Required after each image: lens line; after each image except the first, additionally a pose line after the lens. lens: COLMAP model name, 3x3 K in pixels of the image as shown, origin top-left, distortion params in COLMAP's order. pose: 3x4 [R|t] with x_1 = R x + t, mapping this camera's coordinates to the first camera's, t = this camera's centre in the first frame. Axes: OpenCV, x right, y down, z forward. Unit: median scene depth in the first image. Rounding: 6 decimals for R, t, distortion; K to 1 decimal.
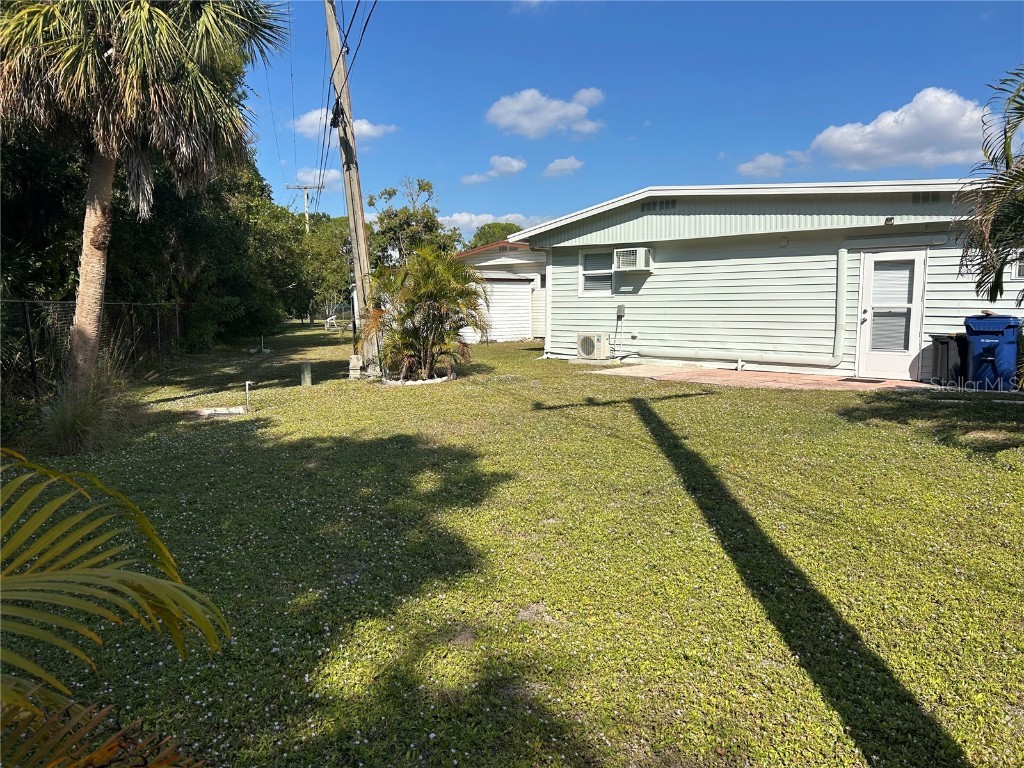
lens RADIAL K [[773.5, 0, 504.0], [0, 773.5, 387.1], [0, 0, 1]] dist [0.070210, -0.089308]
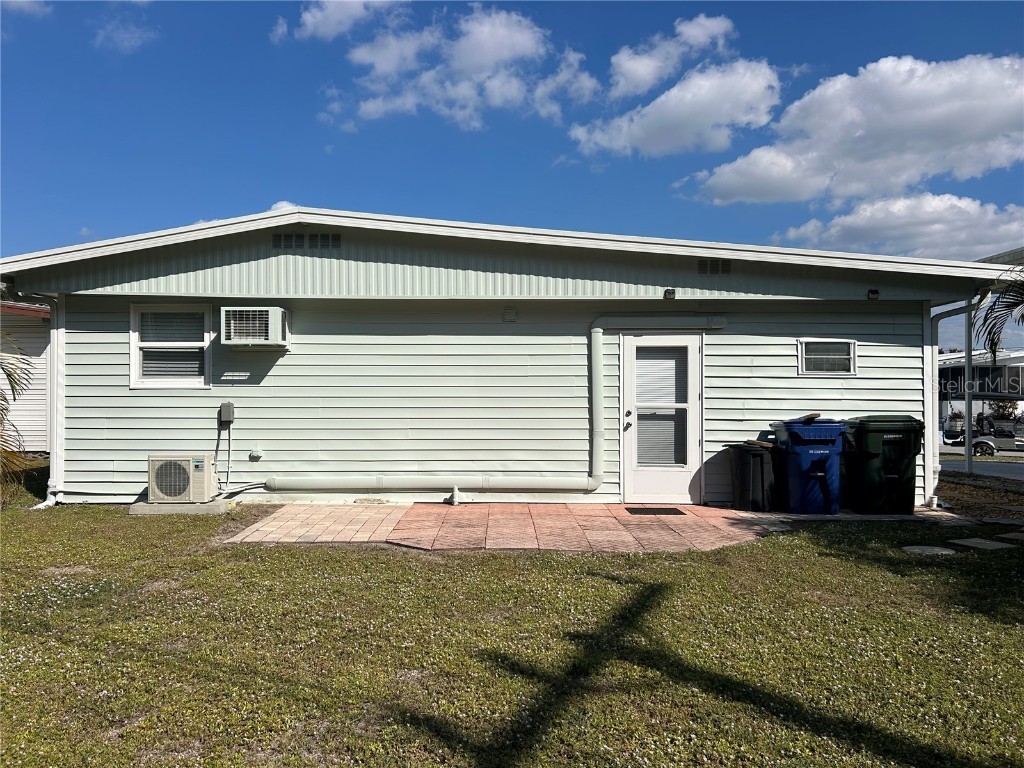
lens RADIAL K [[773.5, 0, 504.0], [0, 773.5, 387.1], [0, 0, 1]] dist [0.070210, -0.089308]
pose [[0.720555, 0.005947, 0.693372, -0.121532], [0.070861, 0.994096, -0.082165, -0.065183], [-0.689767, 0.108337, 0.715880, 0.519084]]
